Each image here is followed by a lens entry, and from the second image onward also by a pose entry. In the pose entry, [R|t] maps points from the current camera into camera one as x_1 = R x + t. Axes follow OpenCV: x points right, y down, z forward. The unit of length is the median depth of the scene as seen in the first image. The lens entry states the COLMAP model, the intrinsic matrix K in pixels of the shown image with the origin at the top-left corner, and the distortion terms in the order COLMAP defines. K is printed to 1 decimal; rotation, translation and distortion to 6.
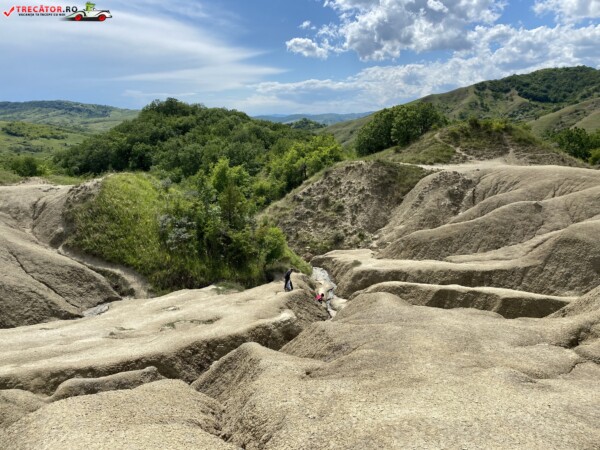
lens RADIAL K [[447.8, 0, 300.0], [0, 447.8, 225.0], [0, 0, 1]] dist [0.103845, -0.224539]
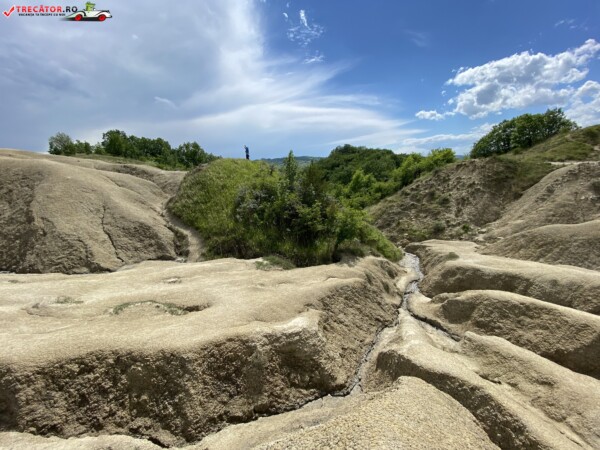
lens RADIAL K [[242.0, 0, 297.6], [0, 242.0, 226.3], [0, 0, 1]] dist [0.011214, -0.016922]
pose [[0.878612, 0.089064, -0.469157, 0.061344], [-0.075528, 0.996005, 0.047635, 0.022539], [0.471525, -0.006418, 0.881829, 0.352179]]
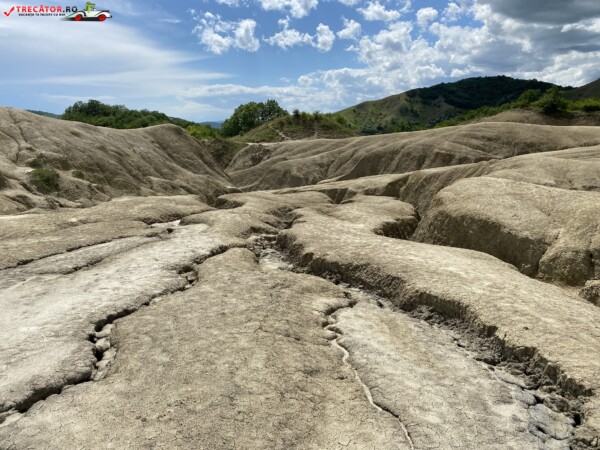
lens RADIAL K [[447.8, 0, 300.0], [0, 447.8, 225.0], [0, 0, 1]] dist [0.103845, -0.224539]
pose [[0.993328, -0.025359, 0.112504, 0.303610], [0.026864, 0.999569, -0.011877, 0.166574], [-0.112154, 0.014820, 0.993580, -0.467166]]
